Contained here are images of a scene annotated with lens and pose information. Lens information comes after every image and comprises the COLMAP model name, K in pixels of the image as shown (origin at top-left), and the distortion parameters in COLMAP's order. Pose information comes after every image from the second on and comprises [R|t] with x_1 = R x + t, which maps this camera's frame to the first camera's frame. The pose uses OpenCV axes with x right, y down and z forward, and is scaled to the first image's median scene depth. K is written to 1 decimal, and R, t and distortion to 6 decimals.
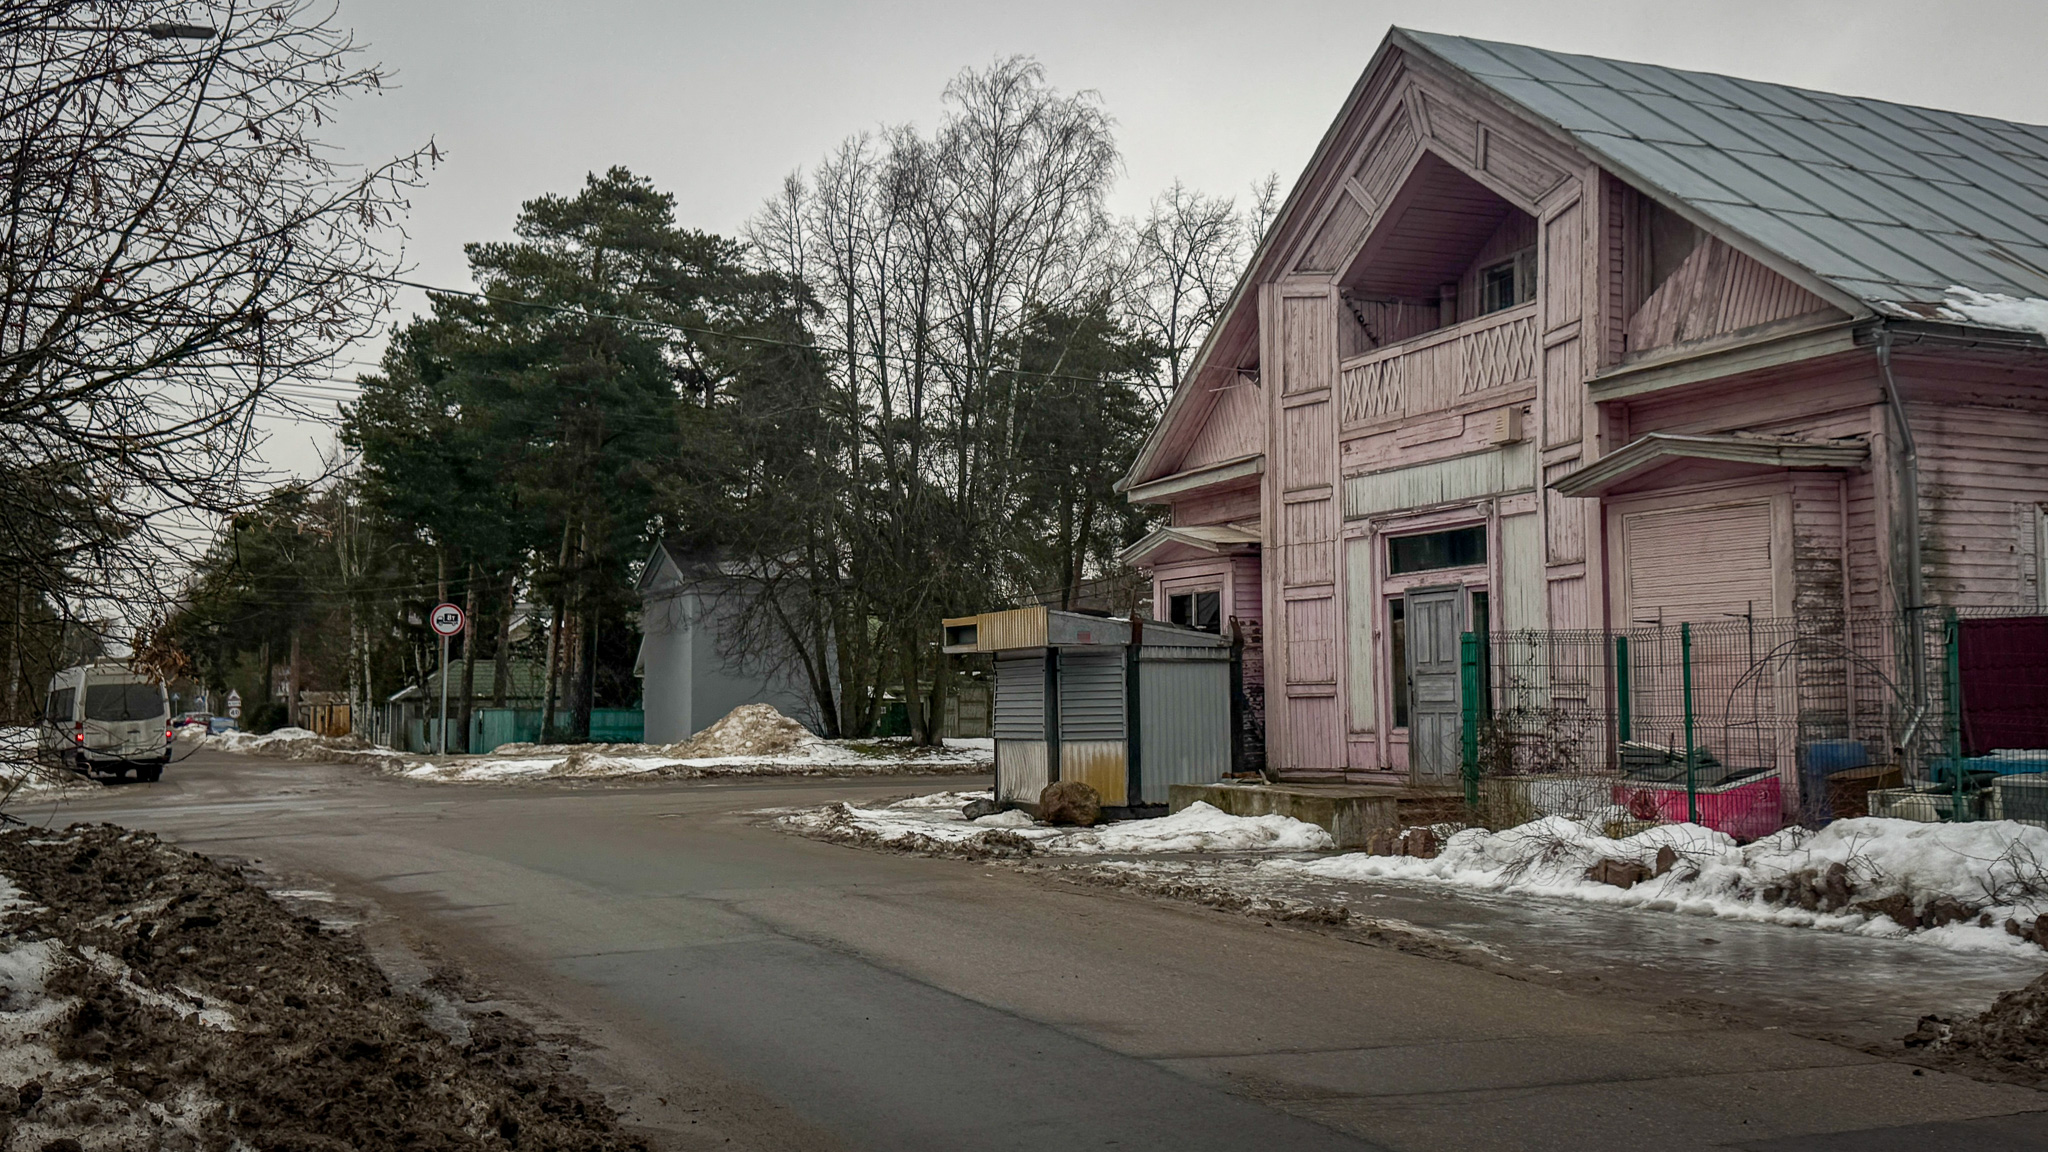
lens RADIAL K [[2055.1, 0, 1023.0], [0, 2055.1, 586.9], [0, 0, 1]] dist [0.064783, 0.000000]
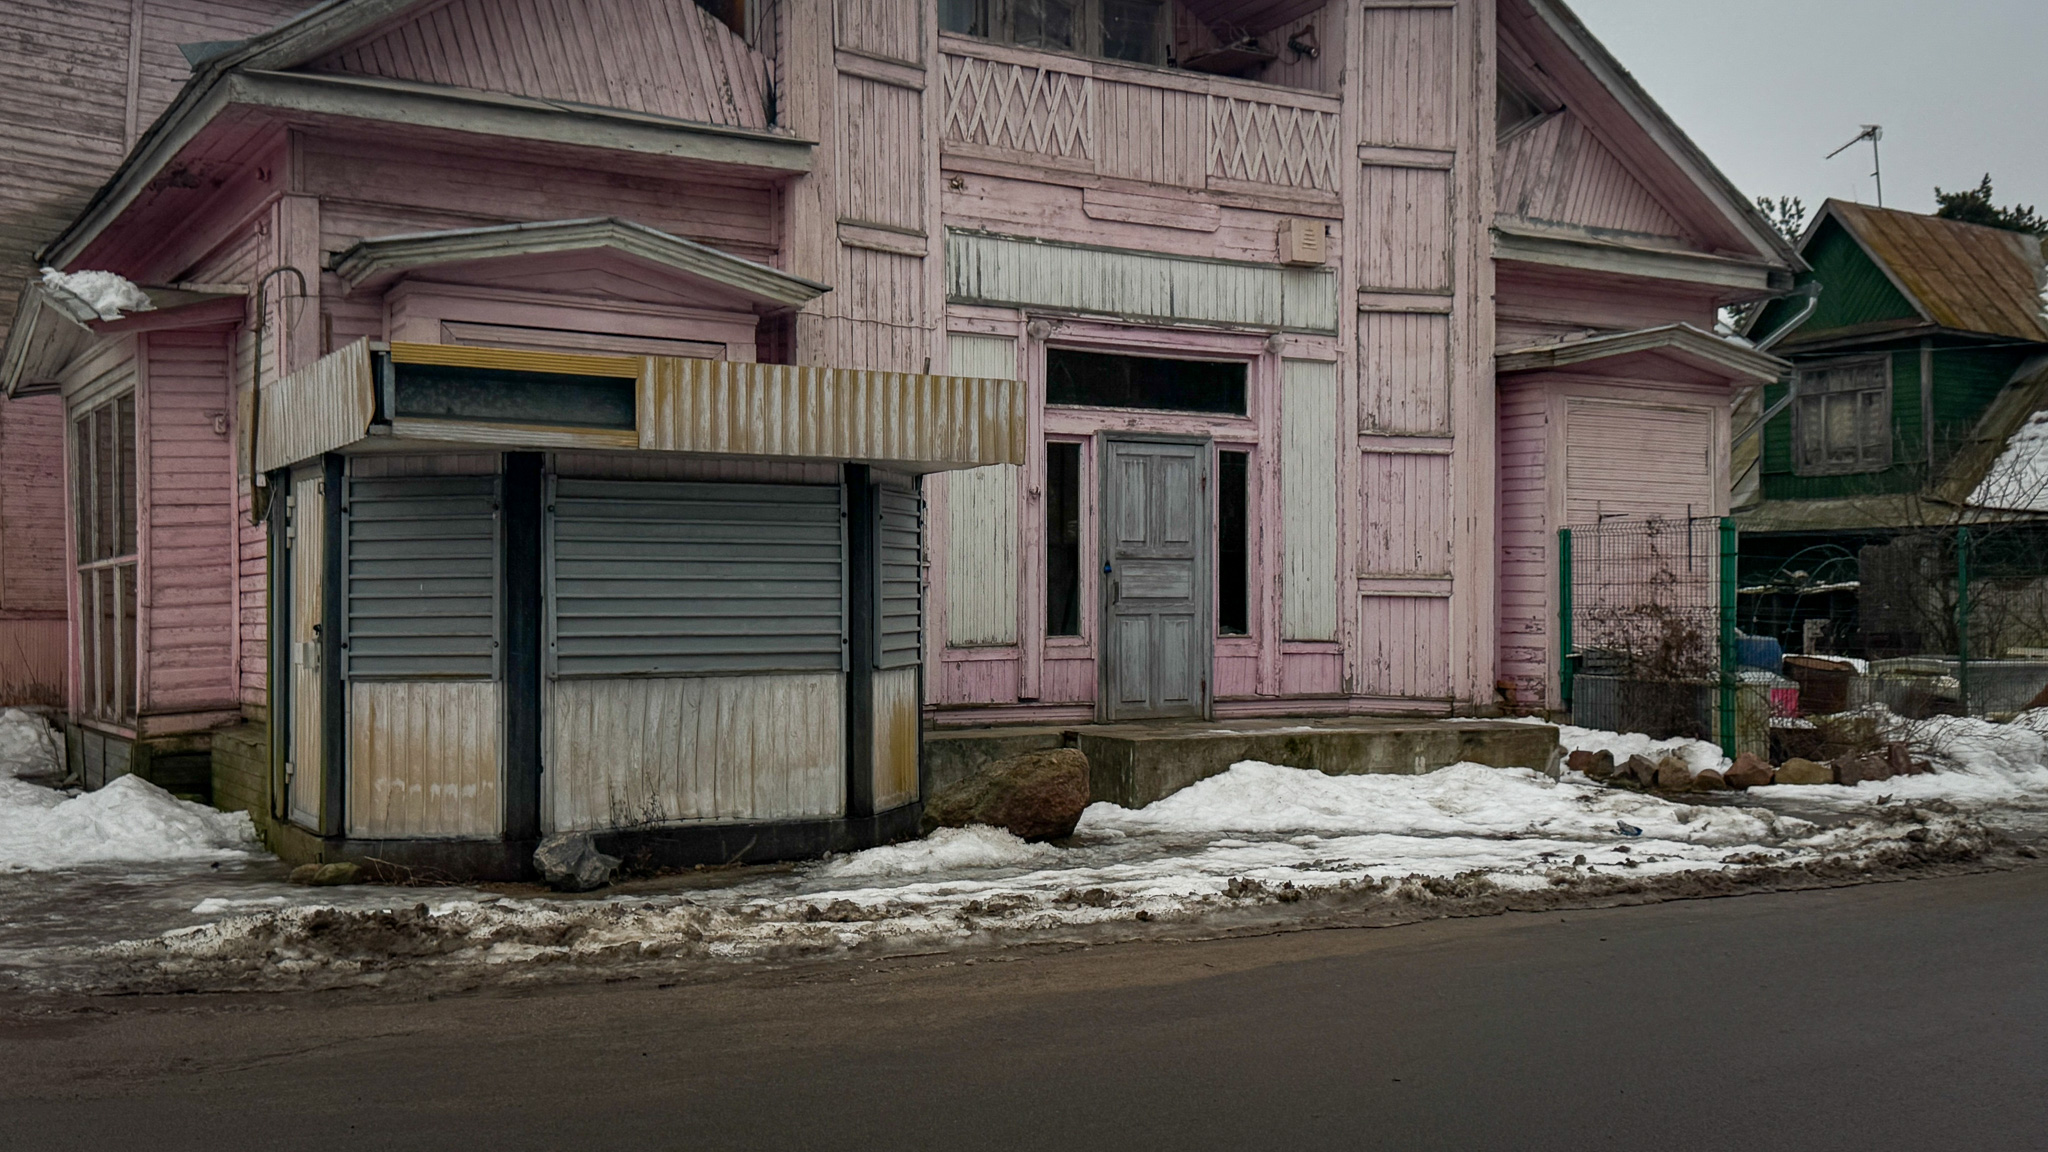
lens RADIAL K [[2055.1, 0, 1033.7], [0, 2055.1, 586.3], [0, 0, 1]] dist [0.064783, 0.000000]
pose [[-0.150170, 0.019285, 0.988472, -0.481455], [-0.054690, 0.998117, -0.027781, 0.072888], [-0.987146, -0.058231, -0.148833, 1.138508]]
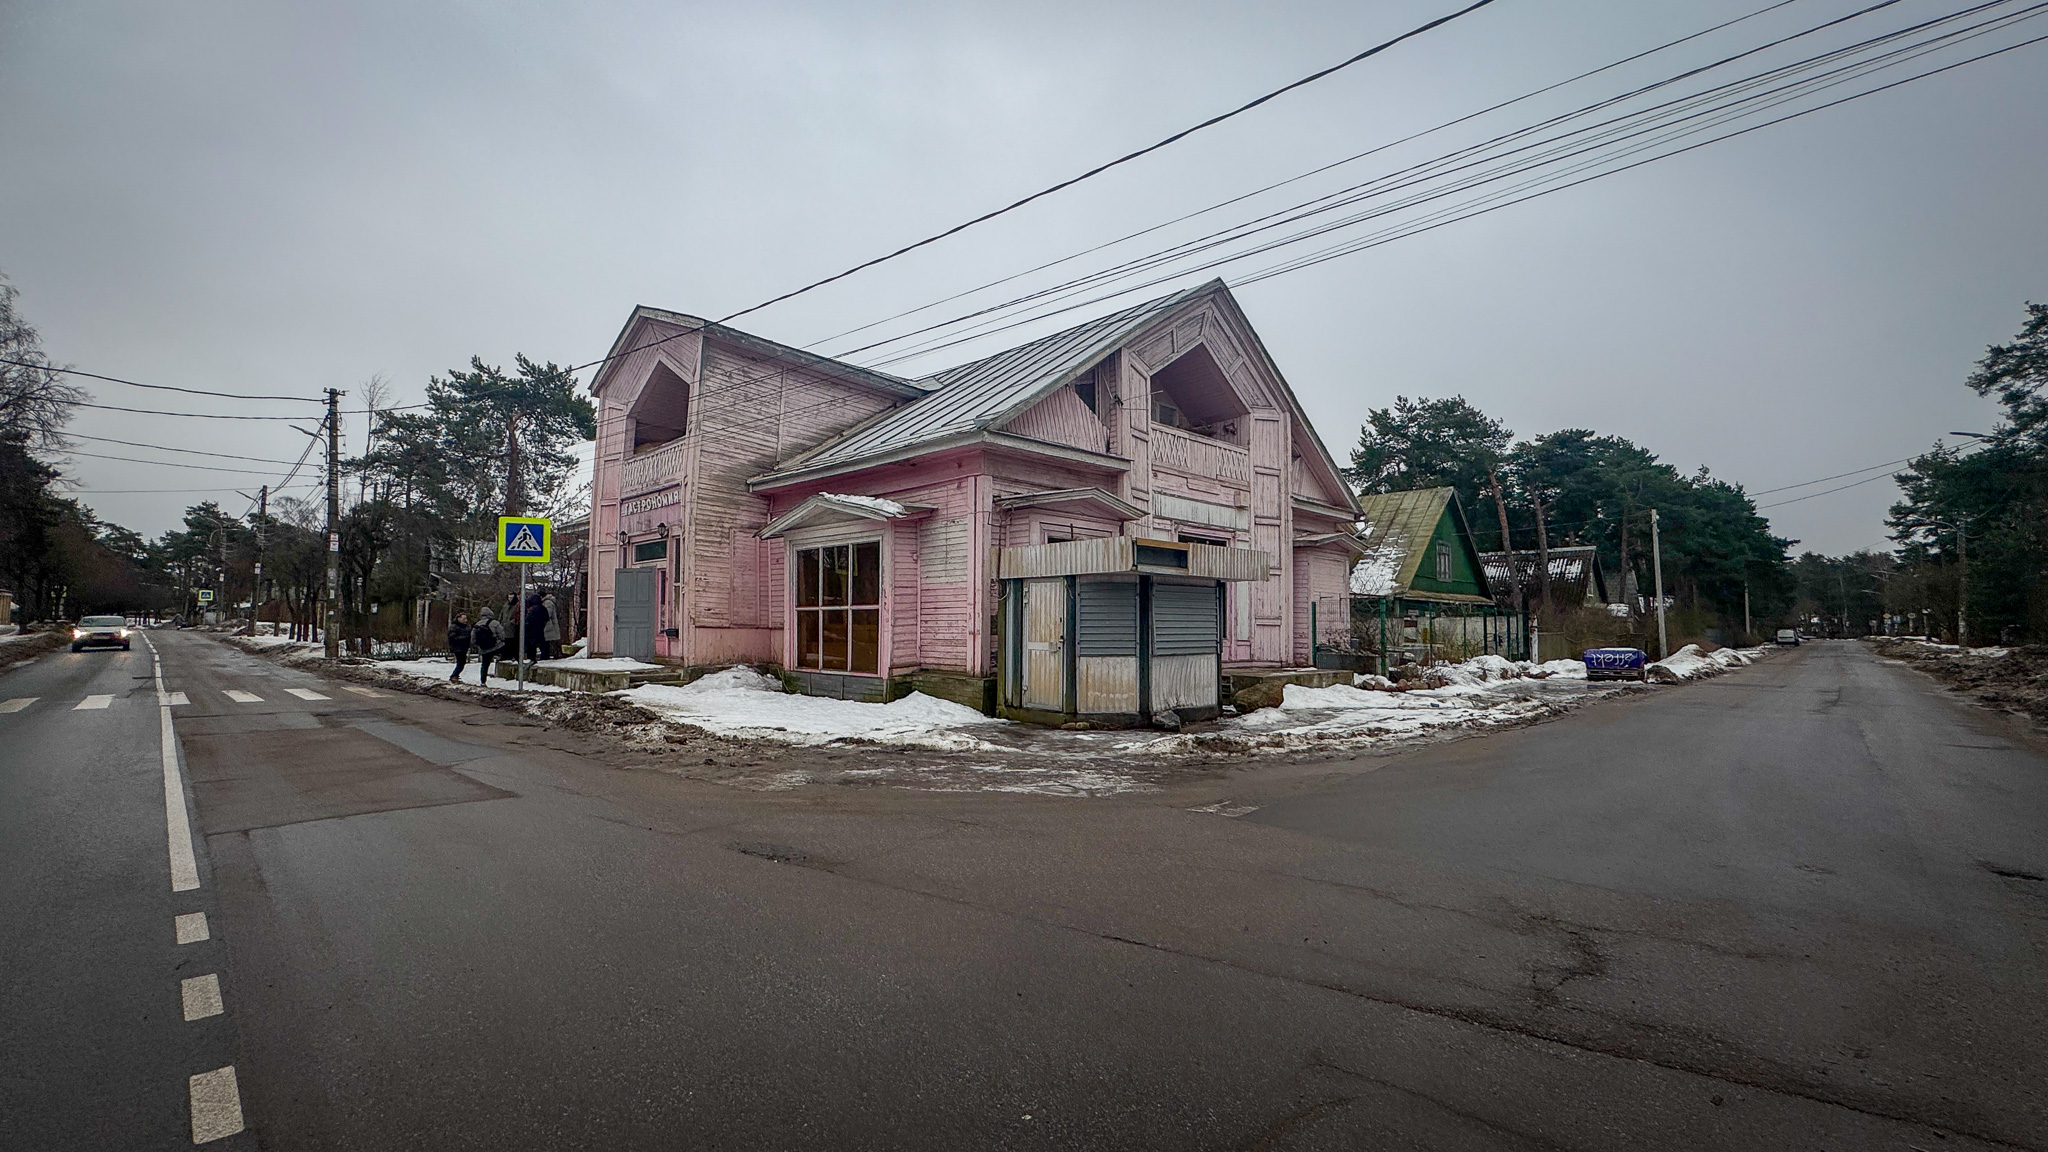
lens RADIAL K [[830.8, 0, 1031.4], [0, 830.8, 574.2], [0, 0, 1]] dist [-0.002451, -0.000656]
pose [[-0.363400, 0.057959, 0.929829, -0.469175], [-0.059984, 0.994536, -0.085436, 0.084336], [-0.929700, -0.086823, -0.357938, 1.429415]]
